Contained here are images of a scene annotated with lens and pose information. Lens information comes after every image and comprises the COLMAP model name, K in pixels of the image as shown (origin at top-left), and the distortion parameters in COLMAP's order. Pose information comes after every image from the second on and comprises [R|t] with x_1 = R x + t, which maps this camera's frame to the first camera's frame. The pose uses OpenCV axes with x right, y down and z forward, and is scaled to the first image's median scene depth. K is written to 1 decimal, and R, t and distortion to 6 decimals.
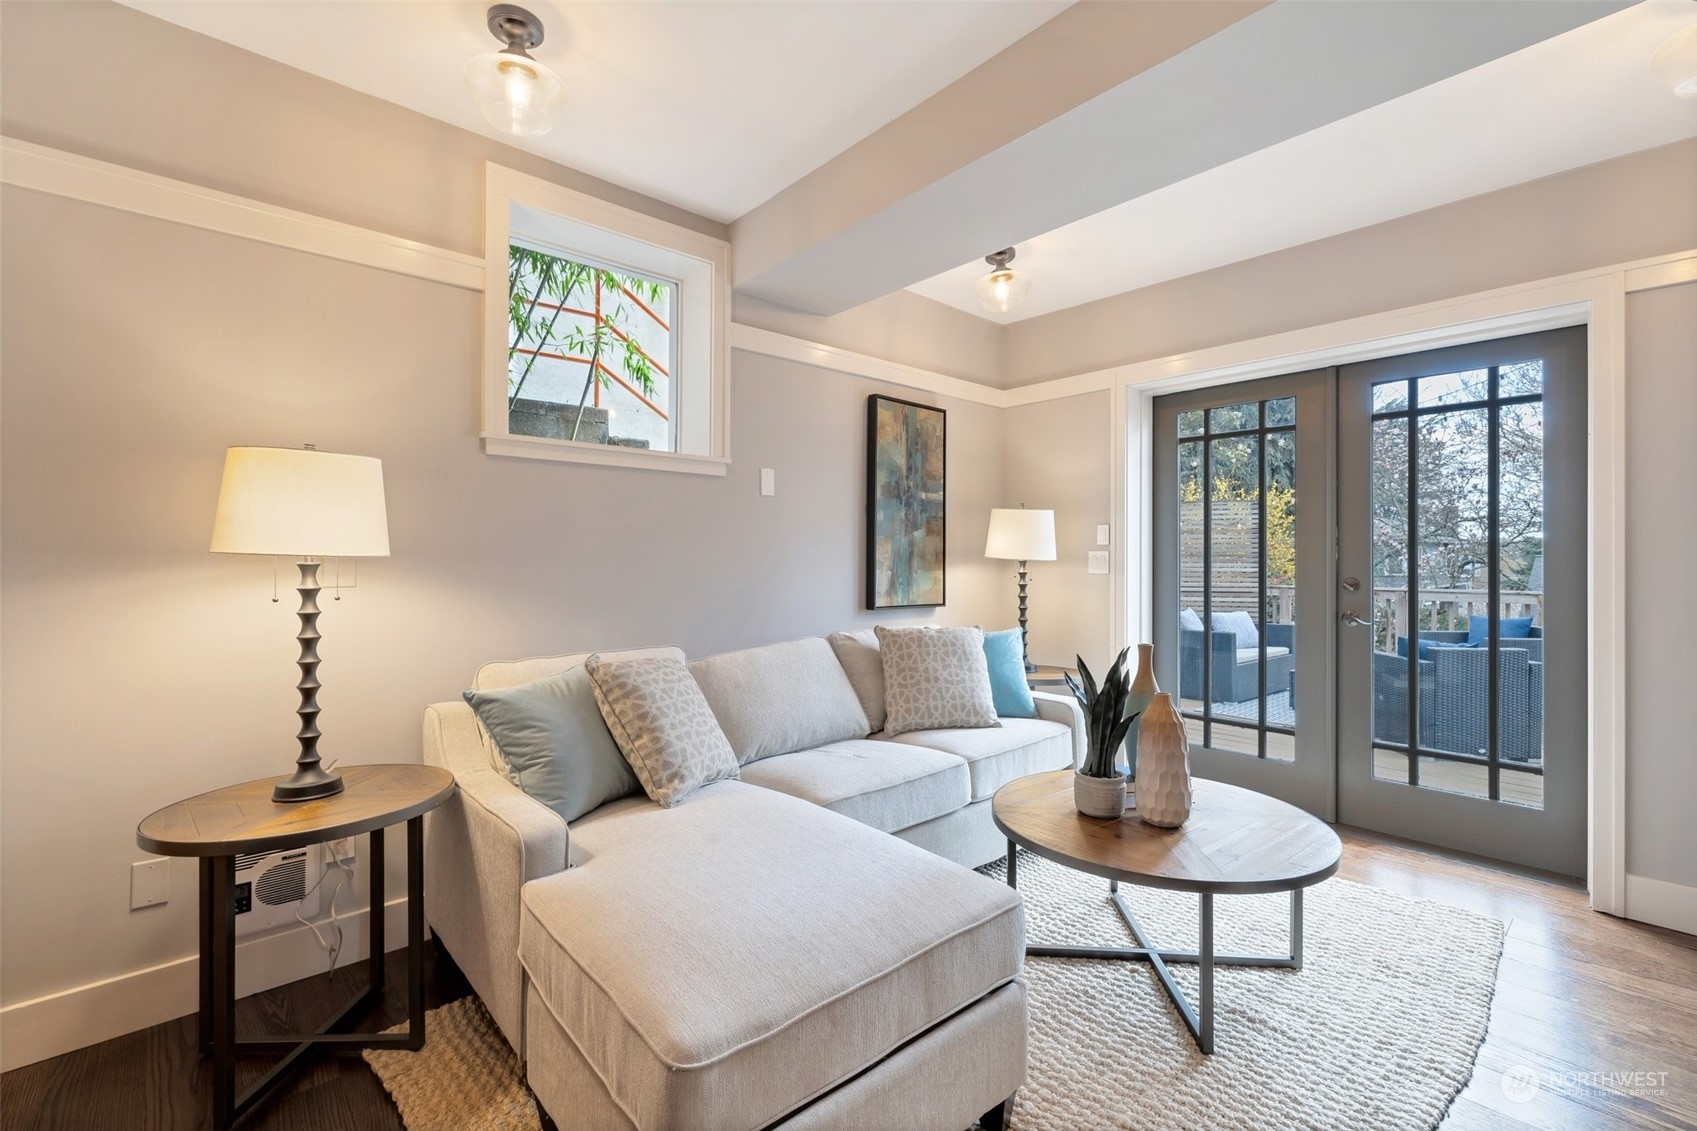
lens RADIAL K [[729.4, 0, 848.9], [0, 729.4, 563.1], [0, 0, 1]] dist [0.001933, 0.000224]
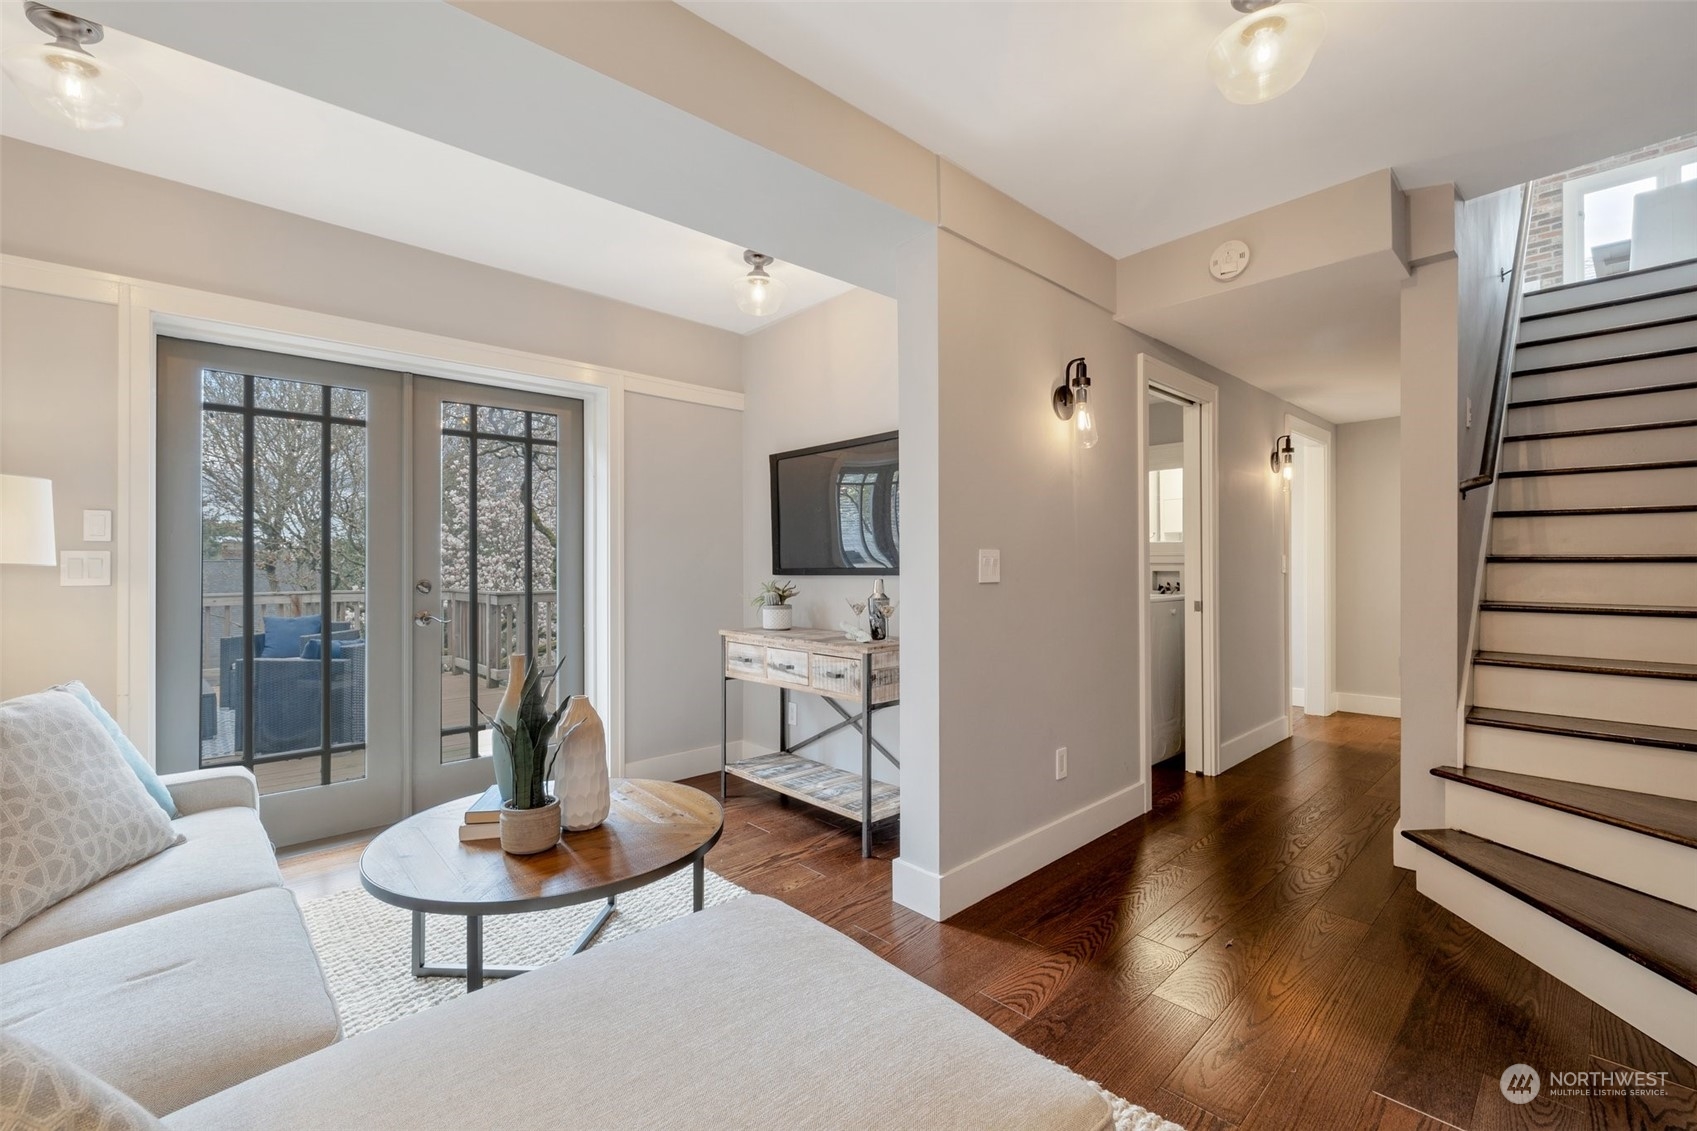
lens RADIAL K [[729.4, 0, 848.8], [0, 729.4, 558.7], [0, 0, 1]] dist [0.001933, 0.000224]
pose [[-0.027549, 0.003264, 0.999615, -0.399317], [0.008381, 0.999960, -0.003034, -0.001777], [-0.999585, 0.008294, -0.027575, 0.455987]]
